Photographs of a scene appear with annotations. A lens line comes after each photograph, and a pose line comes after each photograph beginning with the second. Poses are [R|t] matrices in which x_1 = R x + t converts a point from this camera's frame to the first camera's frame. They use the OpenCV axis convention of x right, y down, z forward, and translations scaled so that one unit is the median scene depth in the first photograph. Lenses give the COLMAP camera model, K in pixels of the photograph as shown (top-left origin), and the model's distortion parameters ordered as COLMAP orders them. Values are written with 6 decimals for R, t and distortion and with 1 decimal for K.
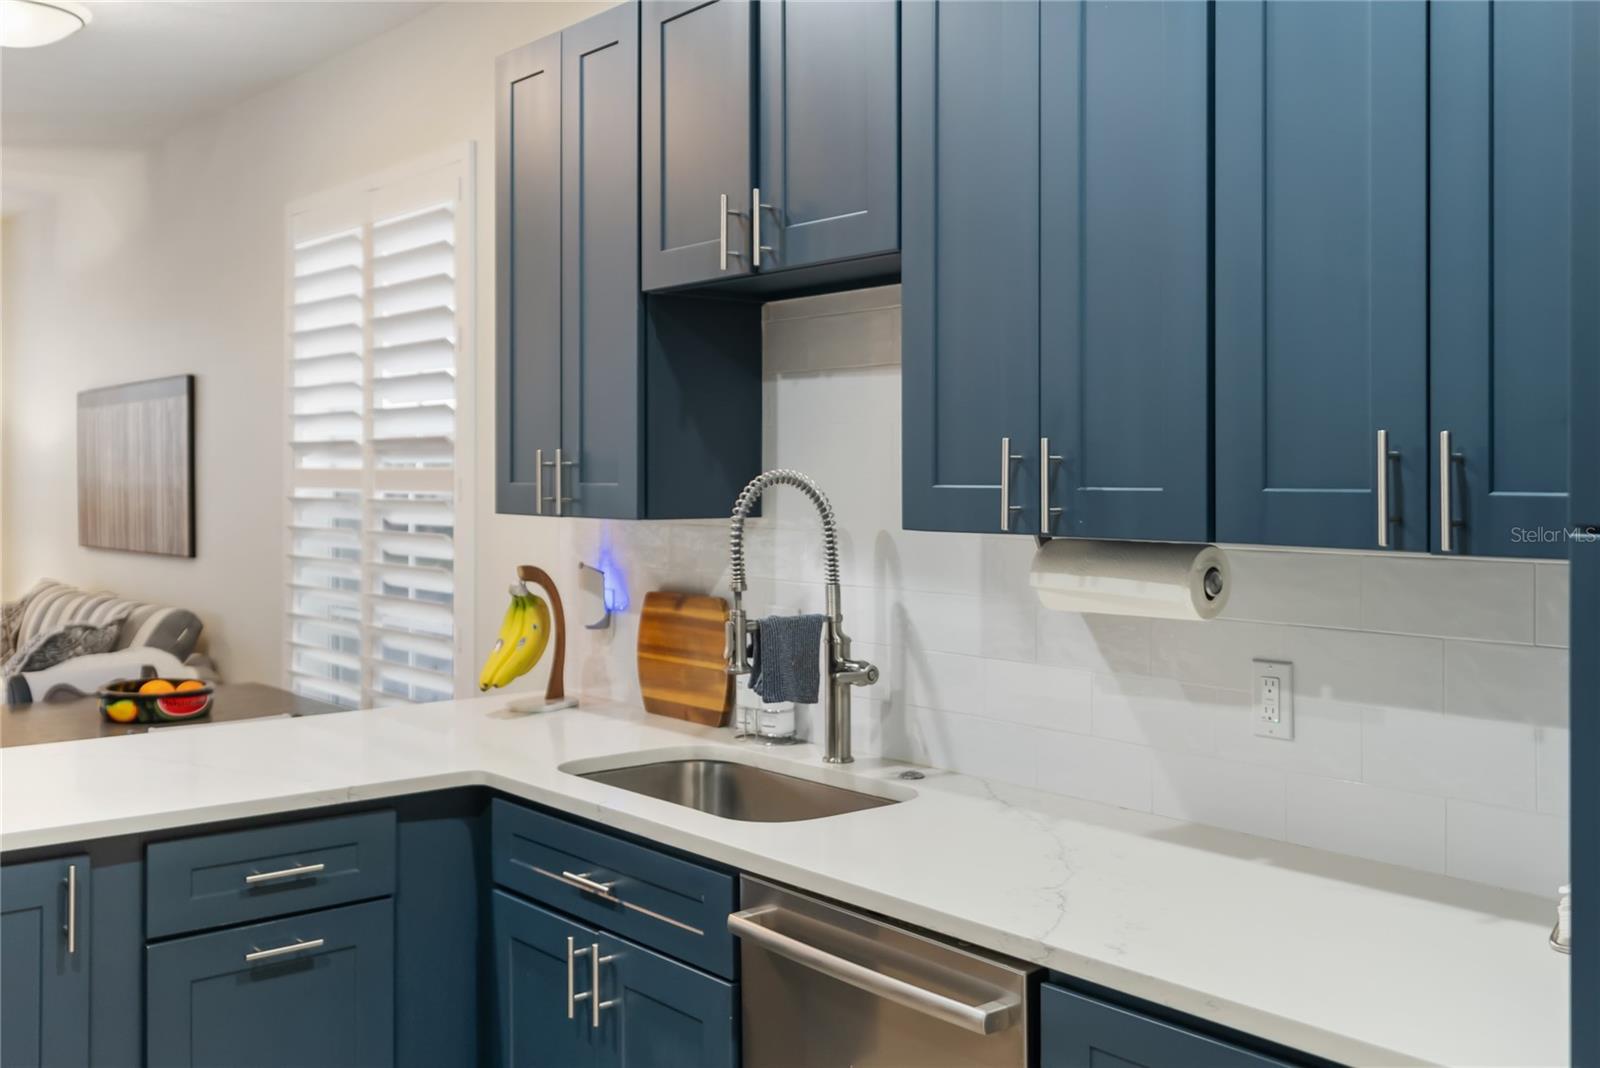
lens RADIAL K [[1571.2, 0, 797.8], [0, 1571.2, 466.0], [0, 0, 1]] dist [0.014248, -0.000293]
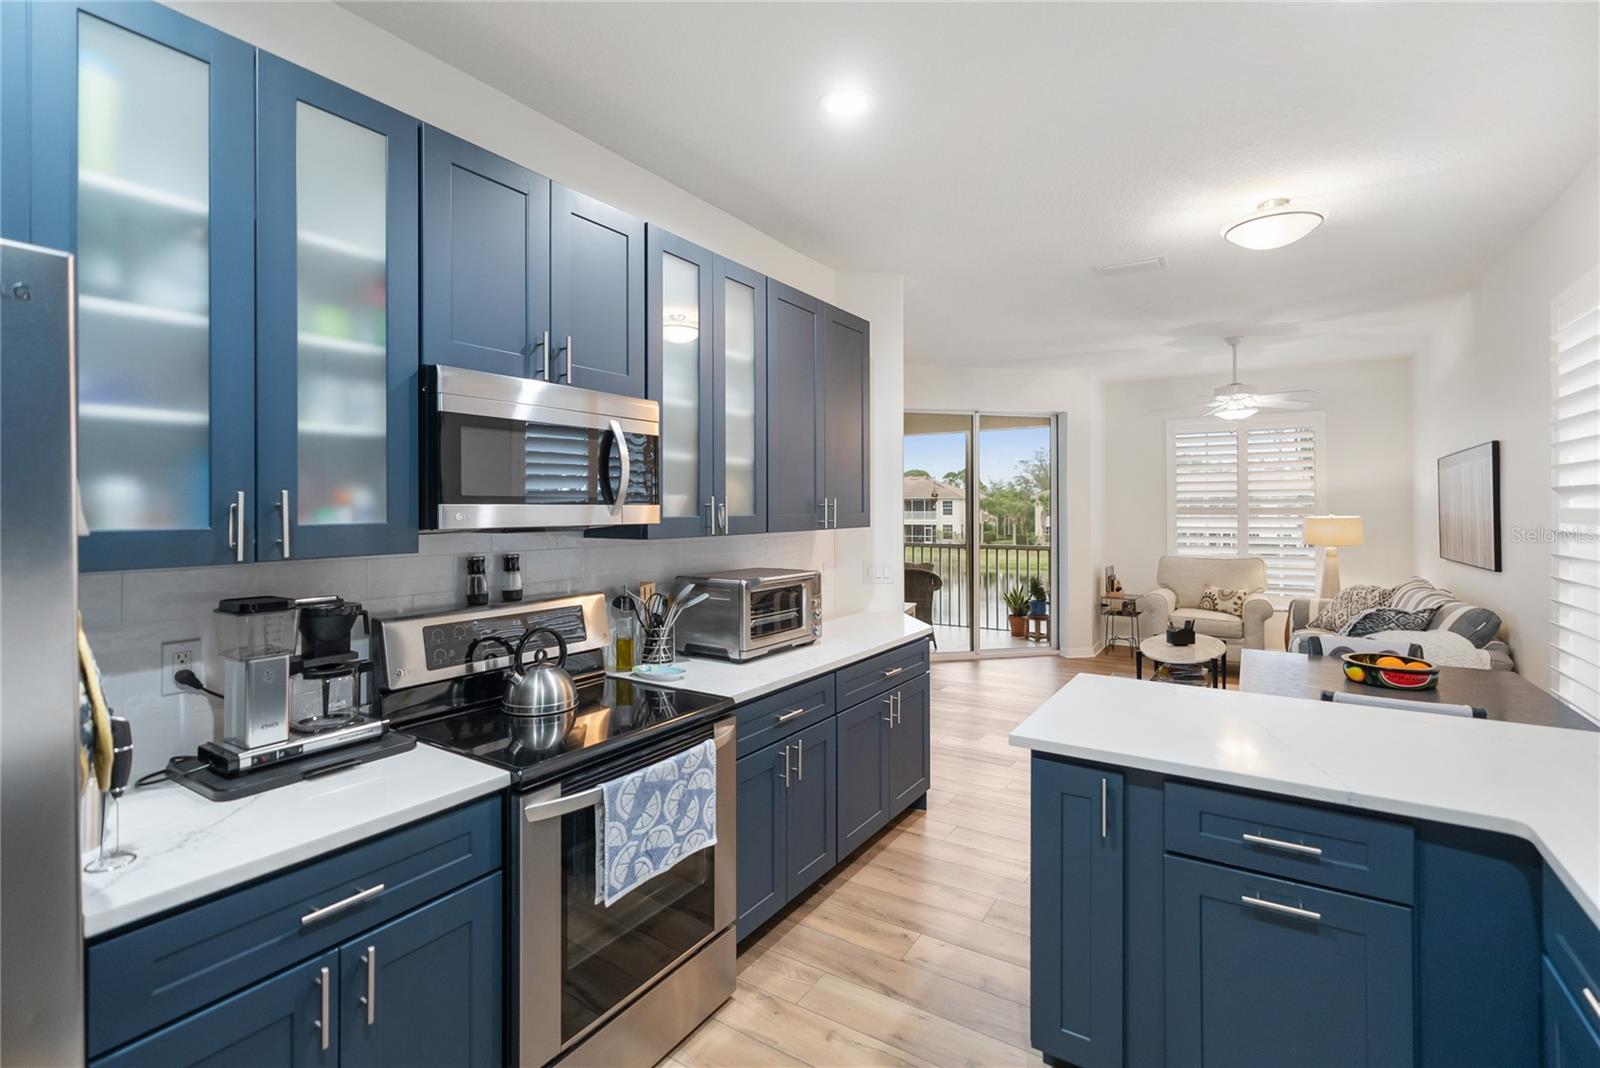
lens RADIAL K [[727.0, 0, 790.6], [0, 727.0, 508.5], [0, 0, 1]] dist [-0.004504, 0.001457]
pose [[0.297572, -0.000690, -0.954699, 0.073795], [0.004704, 0.999989, 0.000744, -0.001810], [0.954688, -0.004713, 0.297572, 0.361869]]
